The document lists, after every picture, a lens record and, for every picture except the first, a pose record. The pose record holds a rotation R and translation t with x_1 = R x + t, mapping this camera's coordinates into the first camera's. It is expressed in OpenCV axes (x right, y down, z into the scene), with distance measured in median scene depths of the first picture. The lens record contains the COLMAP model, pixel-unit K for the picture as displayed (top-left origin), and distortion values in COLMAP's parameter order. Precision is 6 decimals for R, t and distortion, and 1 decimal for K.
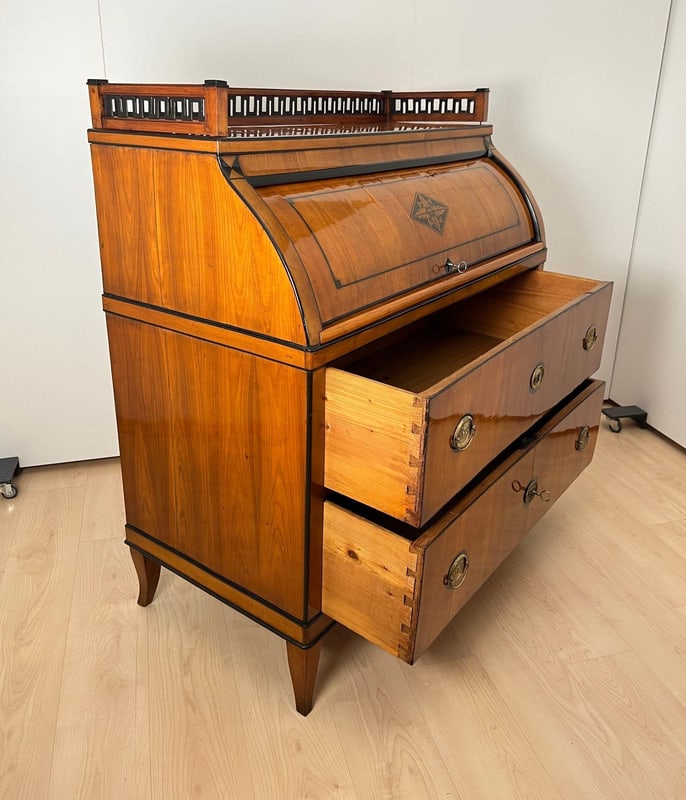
lens RADIAL K [[705.1, 0, 336.0], [0, 705.1, 348.2], [0, 0, 1]] dist [0.059978, -0.003651]
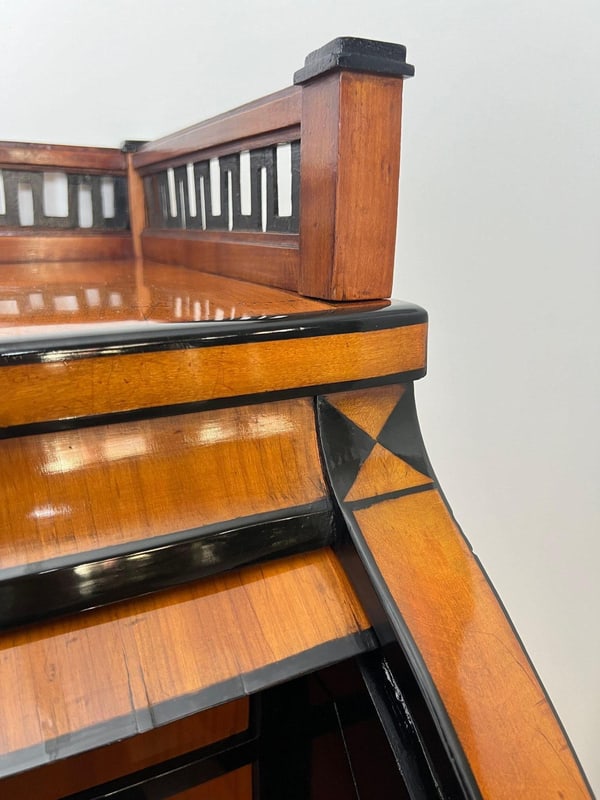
lens RADIAL K [[617.7, 0, 296.7], [0, 617.7, 401.7], [0, 0, 1]] dist [0.024748, -0.006964]
pose [[0.887407, 0.128586, -0.442689, 0.332069], [-0.153052, 0.988019, -0.019820, -0.384150], [0.434837, 0.085343, 0.896456, 1.162683]]
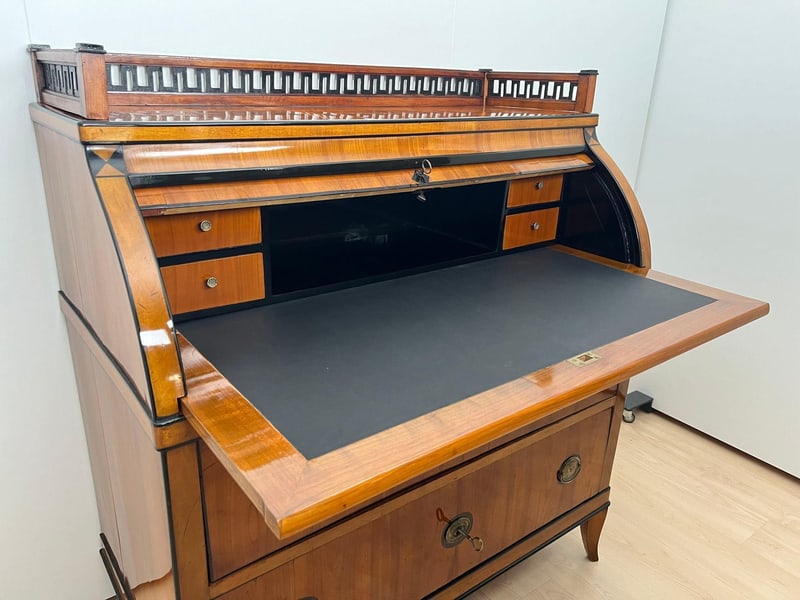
lens RADIAL K [[617.7, 0, 401.2], [0, 617.7, 304.2], [0, 0, 1]] dist [0.024748, -0.006964]
pose [[0.963101, 0.118822, -0.241489, 0.263266], [-0.115633, 0.992914, 0.027385, -0.126095], [0.243032, 0.001550, 0.970017, 0.349419]]
